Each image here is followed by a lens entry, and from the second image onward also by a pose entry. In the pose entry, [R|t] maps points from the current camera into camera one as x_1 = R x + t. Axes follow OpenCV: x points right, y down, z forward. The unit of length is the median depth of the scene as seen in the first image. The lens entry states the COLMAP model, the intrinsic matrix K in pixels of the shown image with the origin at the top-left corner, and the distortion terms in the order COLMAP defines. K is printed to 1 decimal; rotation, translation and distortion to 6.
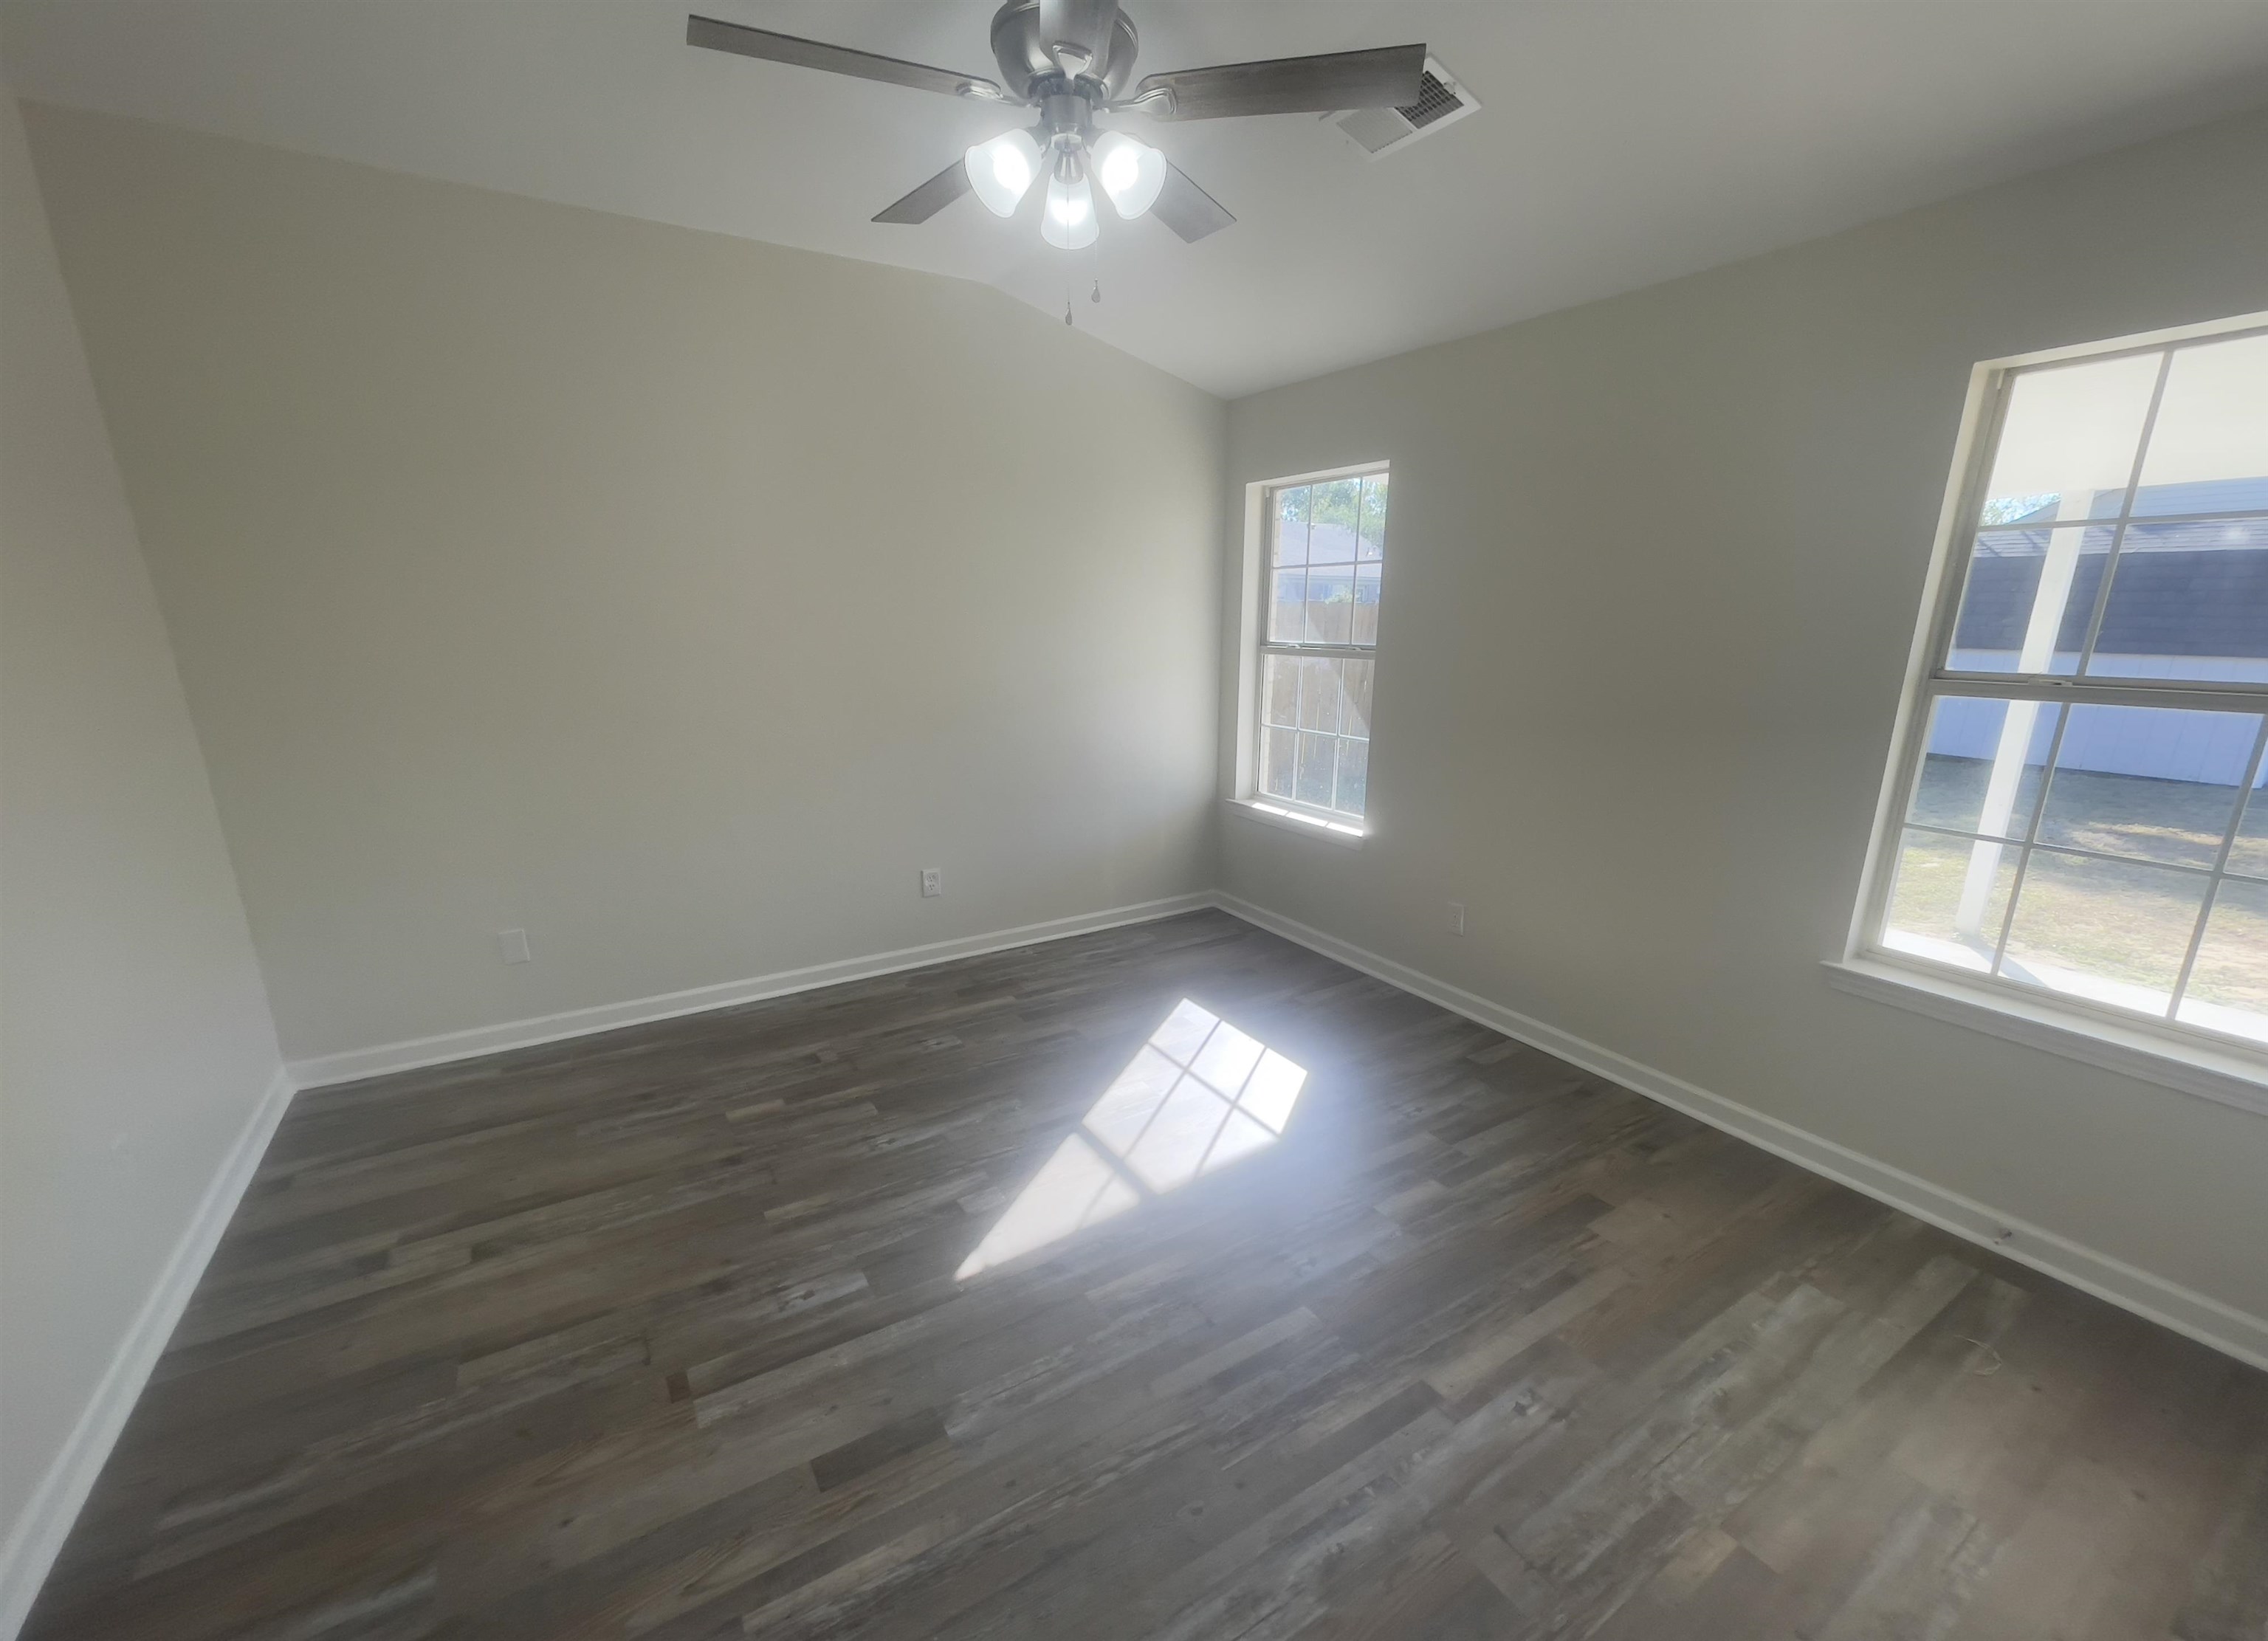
lens RADIAL K [[911.0, 0, 1129.1], [0, 911.0, 834.4], [0, 0, 1]] dist [-0.006667, -0.000157]
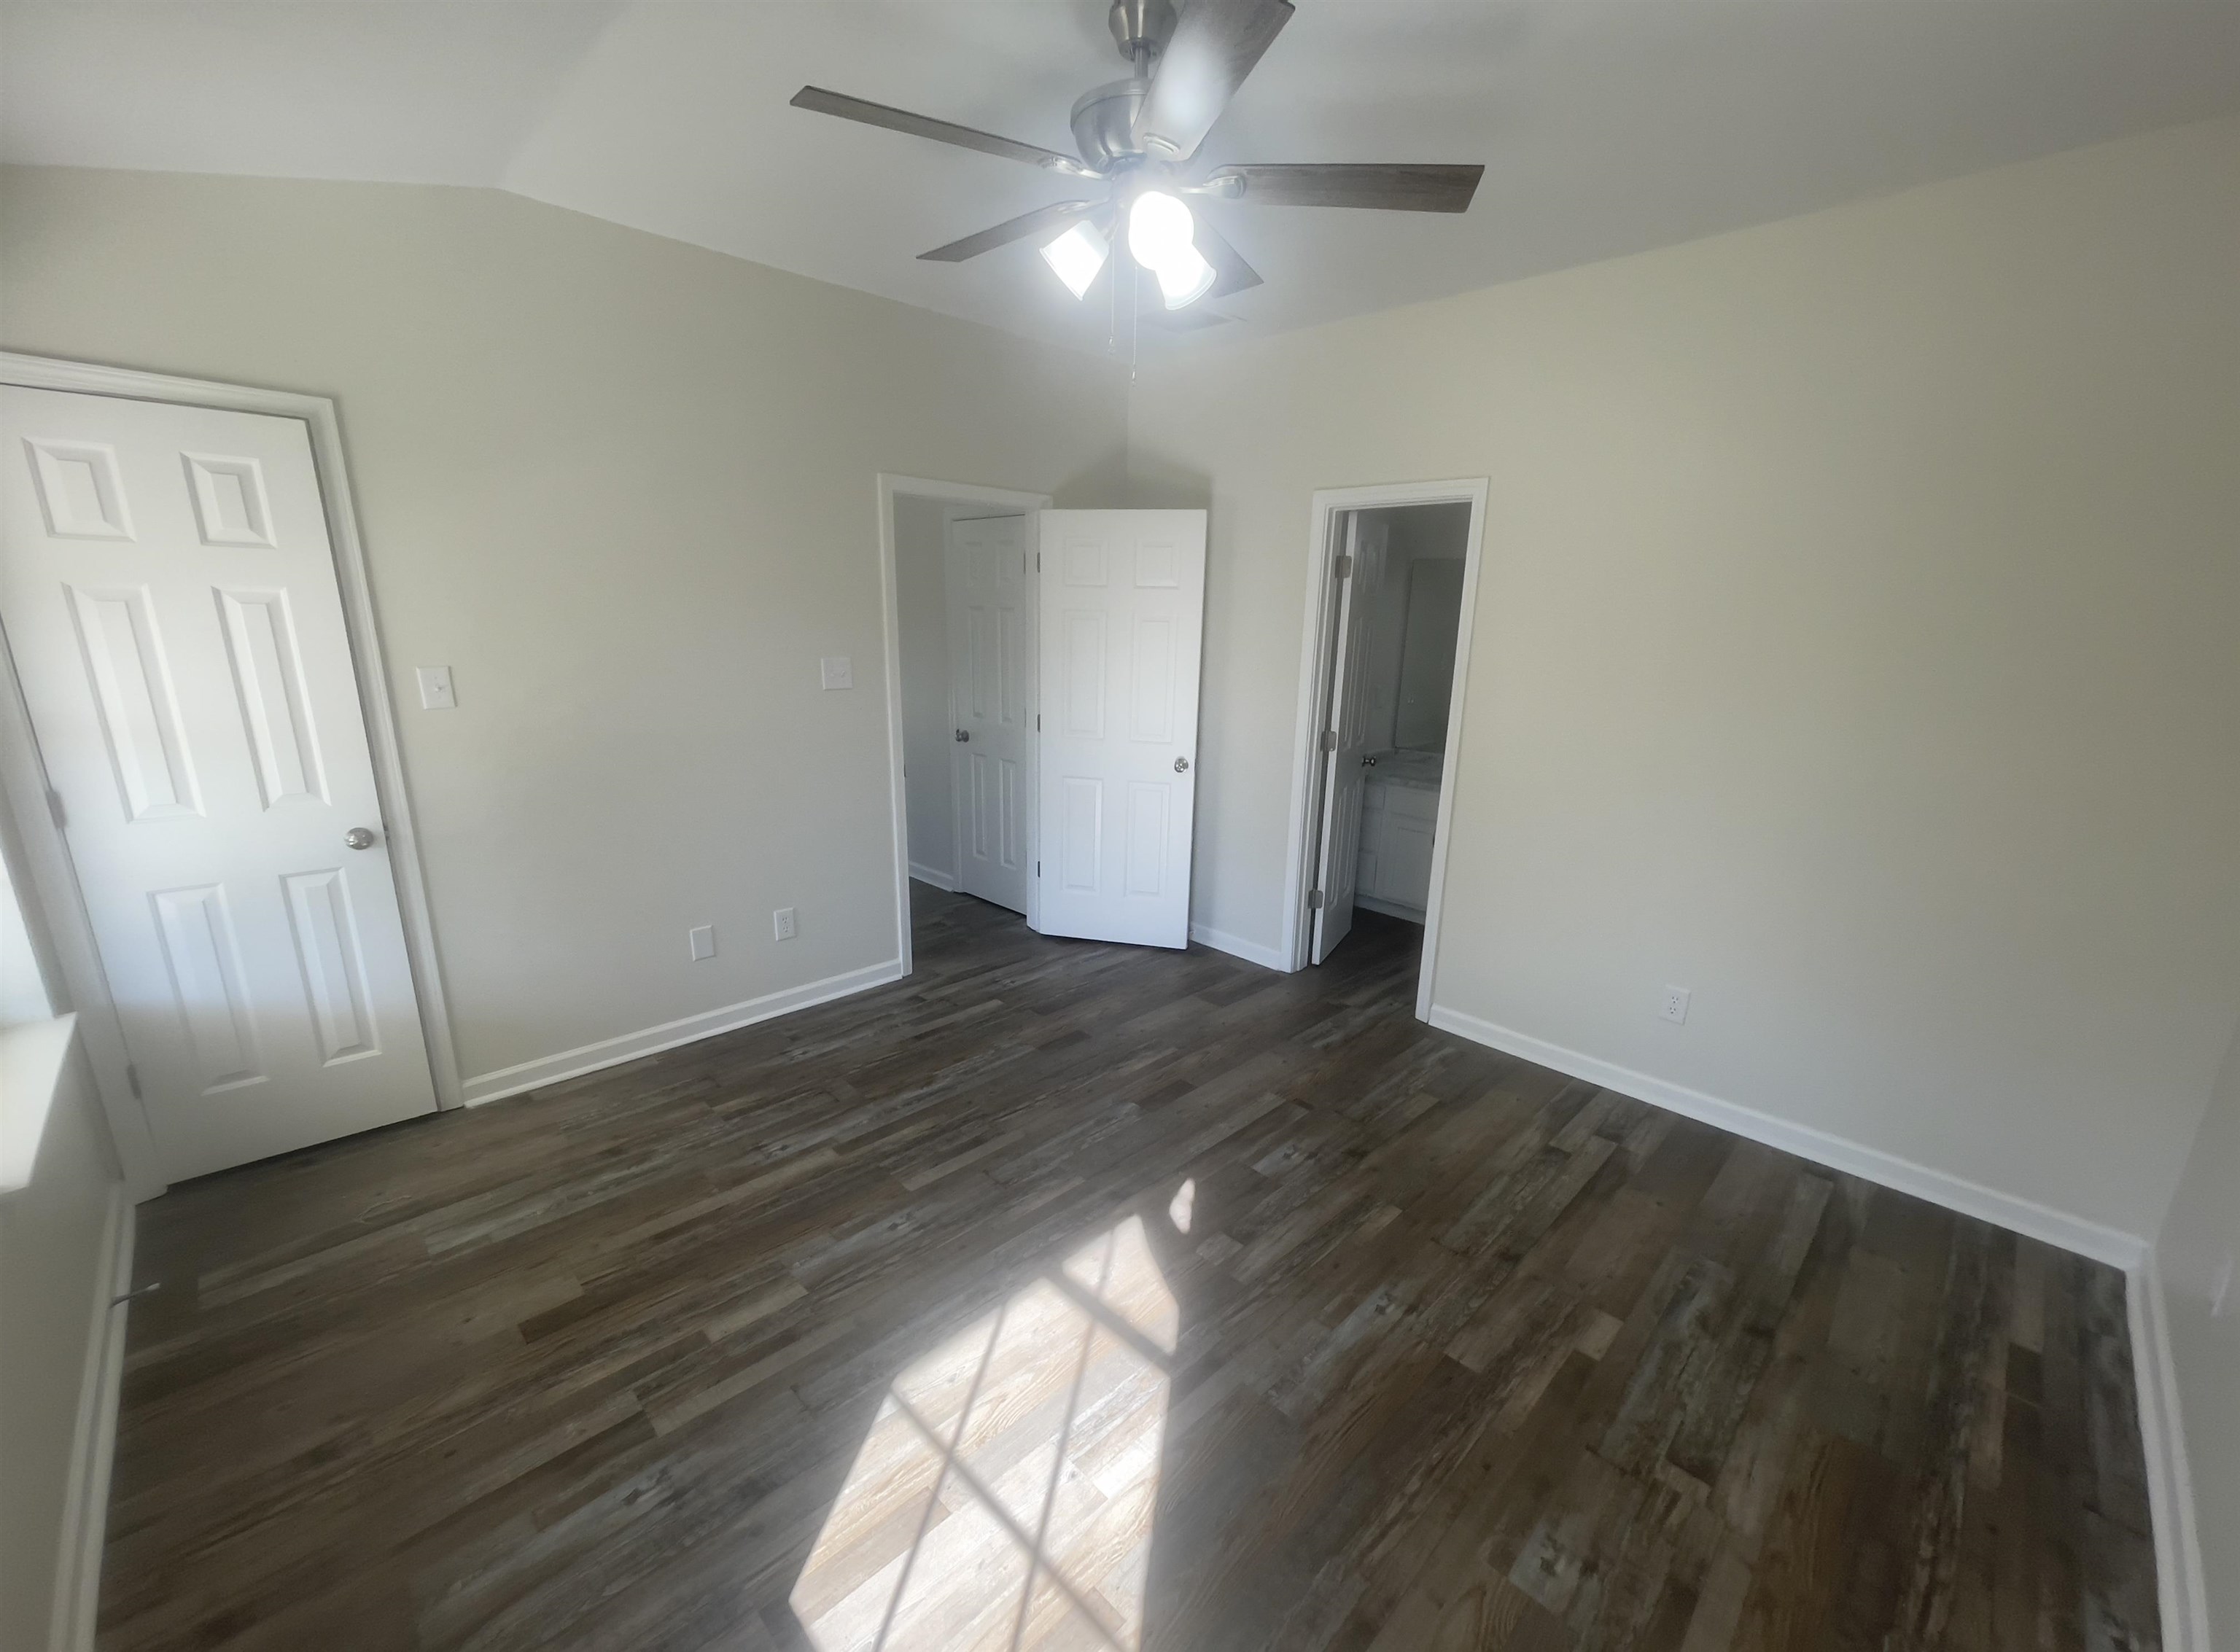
lens RADIAL K [[904.0, 0, 1122.9], [0, 904.0, 831.1], [0, 0, 1]] dist [-0.000083, 0.000083]
pose [[-0.971554, 0.029398, -0.234987, 0.195735], [-0.084285, 0.884369, 0.459115, -0.548096], [0.221312, 0.465861, -0.856735, 1.995969]]
